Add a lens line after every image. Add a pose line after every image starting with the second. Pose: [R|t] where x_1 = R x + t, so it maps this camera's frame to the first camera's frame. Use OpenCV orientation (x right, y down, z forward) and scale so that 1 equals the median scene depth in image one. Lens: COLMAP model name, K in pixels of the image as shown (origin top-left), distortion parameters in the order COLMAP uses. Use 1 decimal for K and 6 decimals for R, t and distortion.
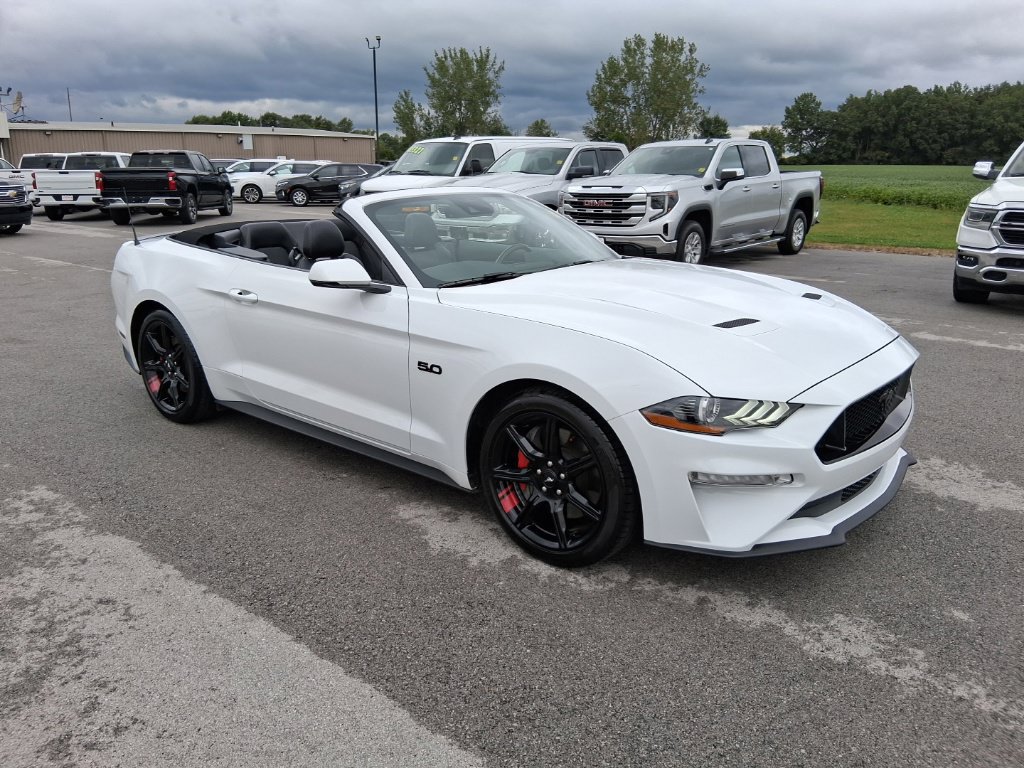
lens RADIAL K [[763.8, 0, 512.5], [0, 763.8, 416.6], [0, 0, 1]] dist [0.113048, -0.174394]
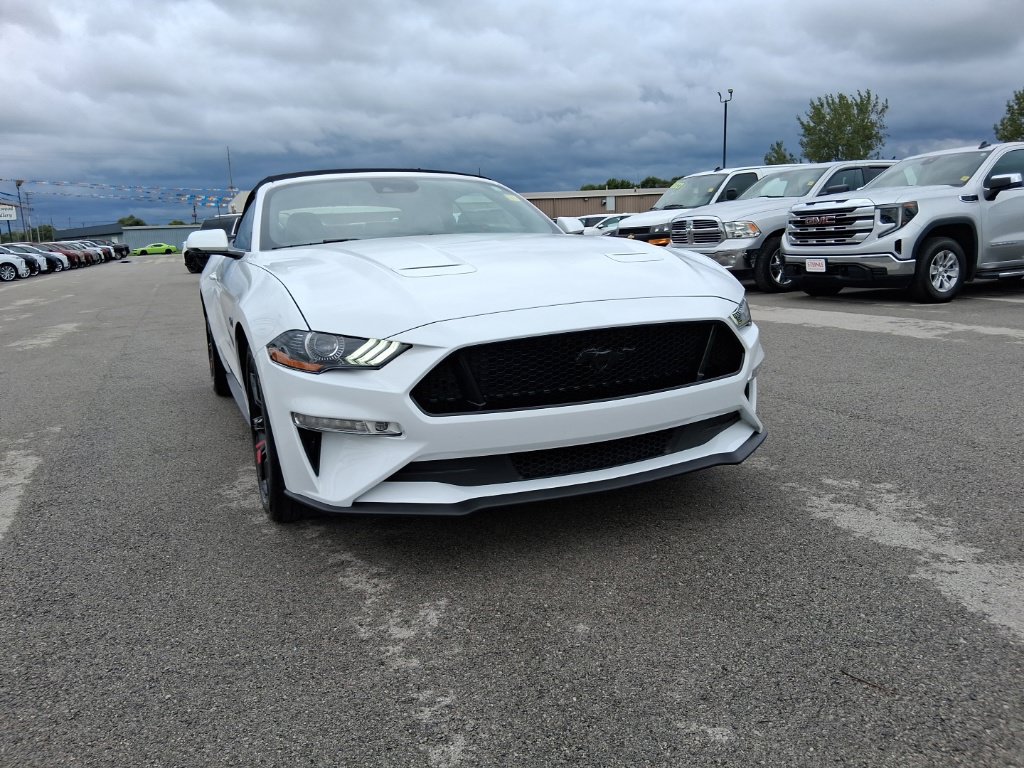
lens RADIAL K [[768.5, 0, 509.4], [0, 768.5, 405.9], [0, 0, 1]] dist [0.102217, -0.174049]
pose [[0.890359, 0.059844, -0.451308, 0.210725], [-0.097730, 0.993336, -0.061088, 0.023017], [0.444645, 0.098497, 0.890275, 0.069107]]
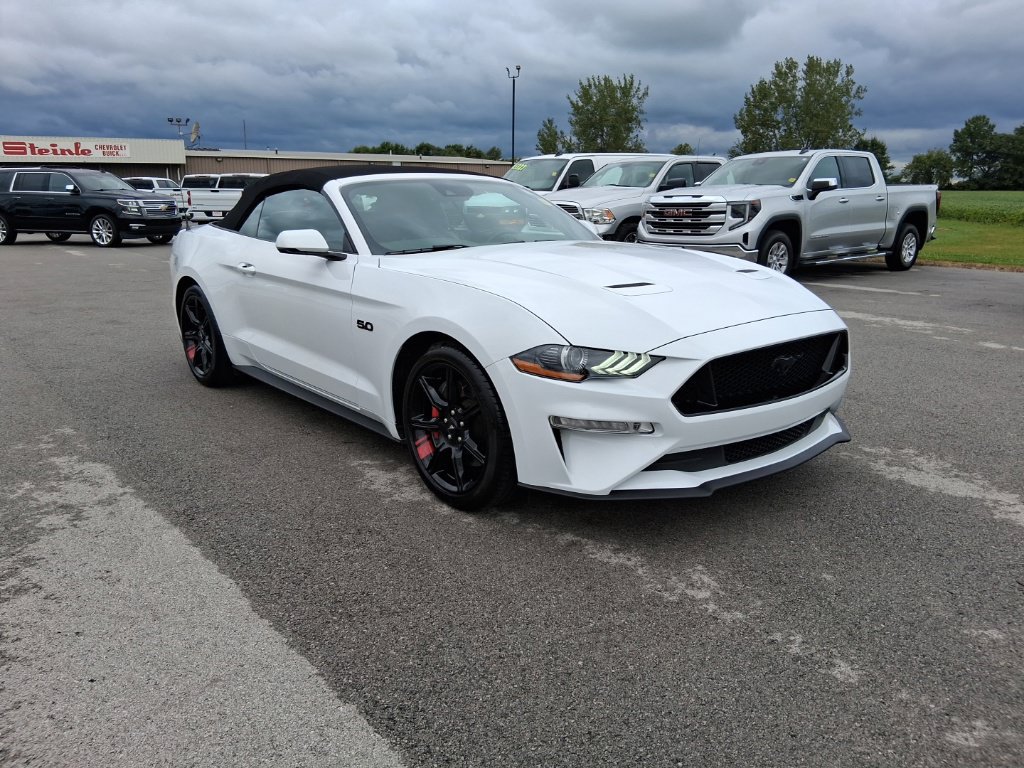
lens RADIAL K [[768.5, 0, 509.4], [0, 768.5, 405.9], [0, 0, 1]] dist [0.102217, -0.174049]
pose [[0.982988, 0.046527, -0.177680, 0.086838], [-0.054504, 0.997701, -0.040282, 0.024975], [0.175397, 0.049281, 0.983264, -0.012807]]
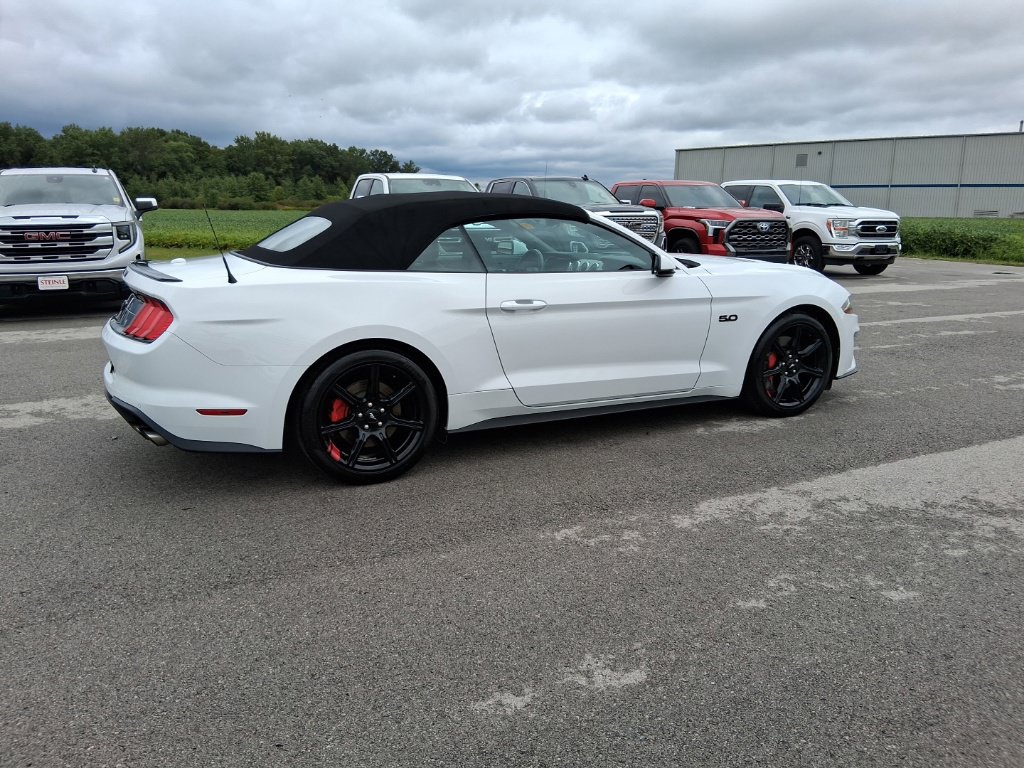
lens RADIAL K [[763.8, 0, 512.5], [0, 763.8, 416.6], [0, 0, 1]] dist [0.113048, -0.174394]
pose [[0.409613, -0.237357, 0.880840, -0.476456], [0.280356, 0.951584, 0.126047, -0.054666], [-0.868111, 0.195318, 0.456326, 0.212792]]
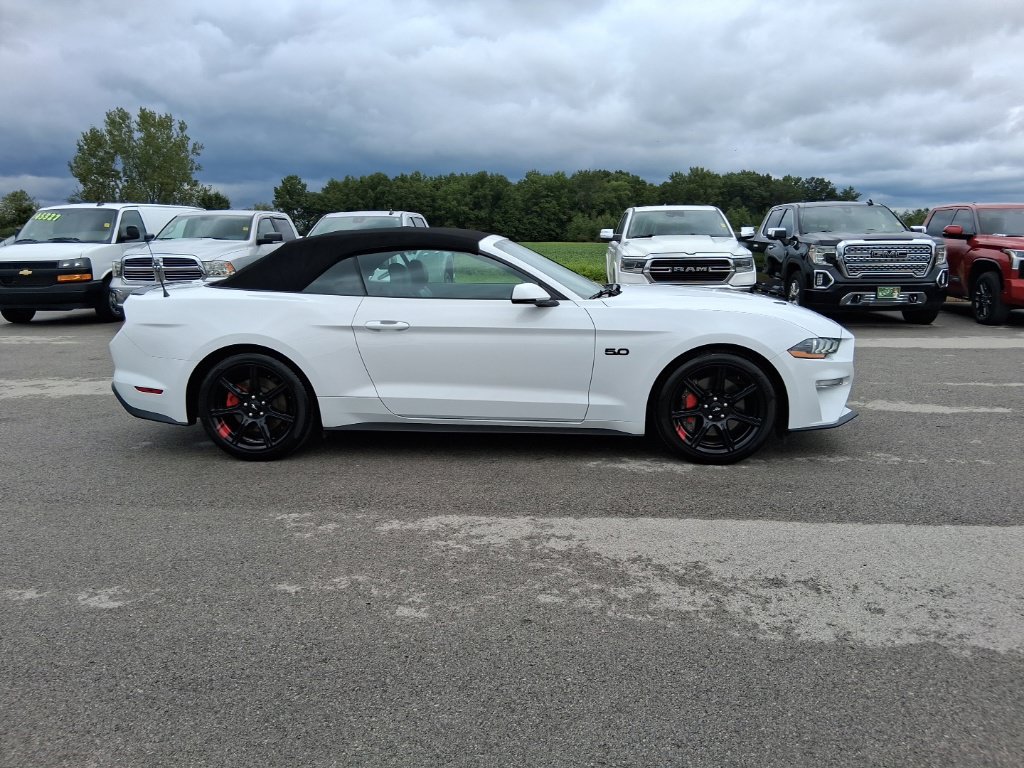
lens RADIAL K [[763.8, 0, 512.5], [0, 763.8, 416.6], [0, 0, 1]] dist [0.113048, -0.174394]
pose [[0.814978, -0.134595, 0.563645, -0.320731], [0.185464, 0.982075, -0.033649, 0.019847], [-0.549012, 0.131959, 0.825332, -0.016754]]
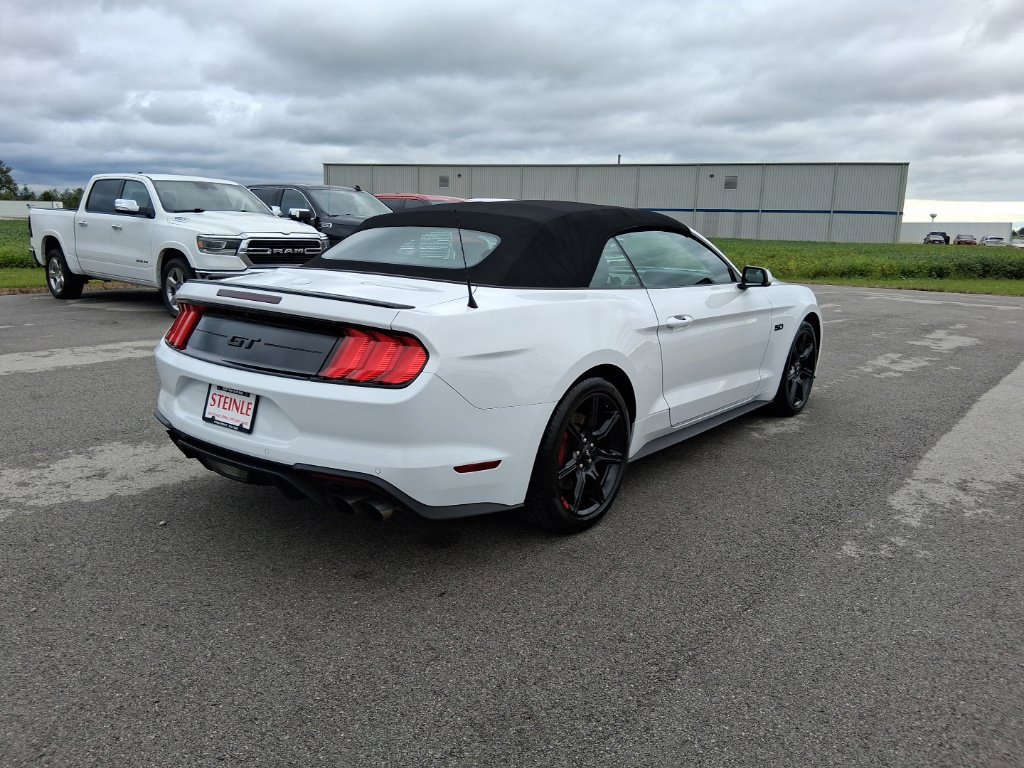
lens RADIAL K [[763.8, 0, 512.5], [0, 763.8, 416.6], [0, 0, 1]] dist [0.113048, -0.174394]
pose [[-0.028813, -0.240568, 0.970205, -0.488120], [0.289371, 0.927039, 0.238459, -0.125135], [-0.956783, 0.287620, 0.042902, 0.442228]]
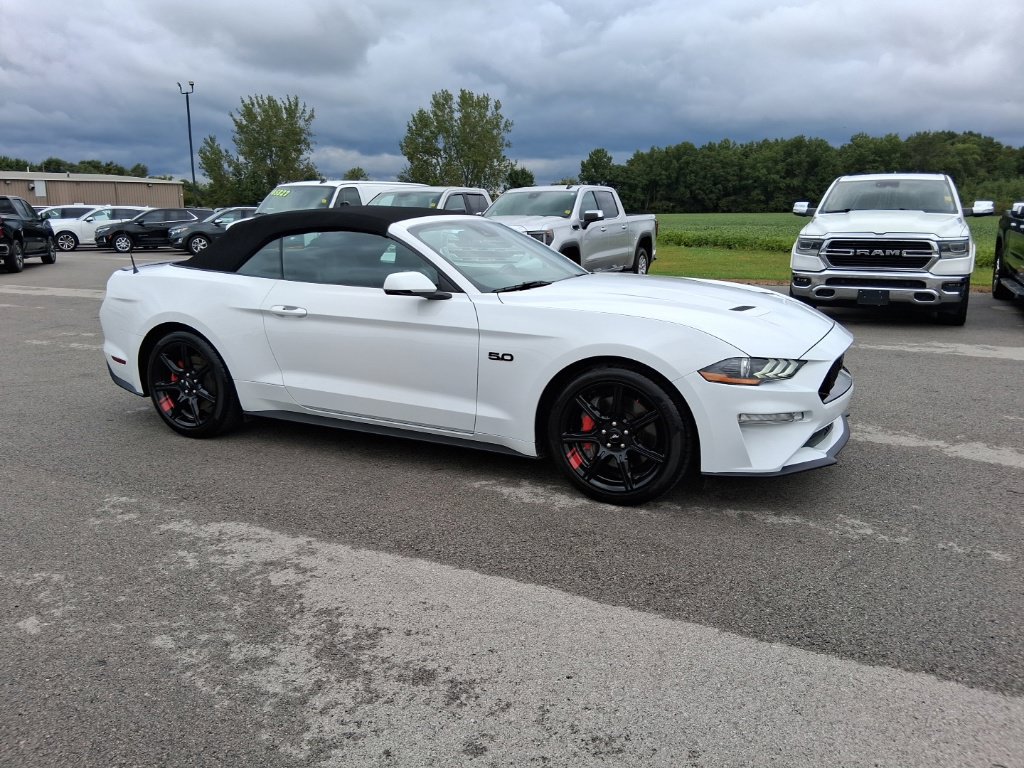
lens RADIAL K [[763.8, 0, 512.5], [0, 763.8, 416.6], [0, 0, 1]] dist [0.113048, -0.174394]
pose [[0.972366, -0.061412, 0.225240, -0.108717], [0.074147, 0.996067, -0.048515, 0.026869], [-0.221374, 0.063875, 0.973095, -0.052562]]
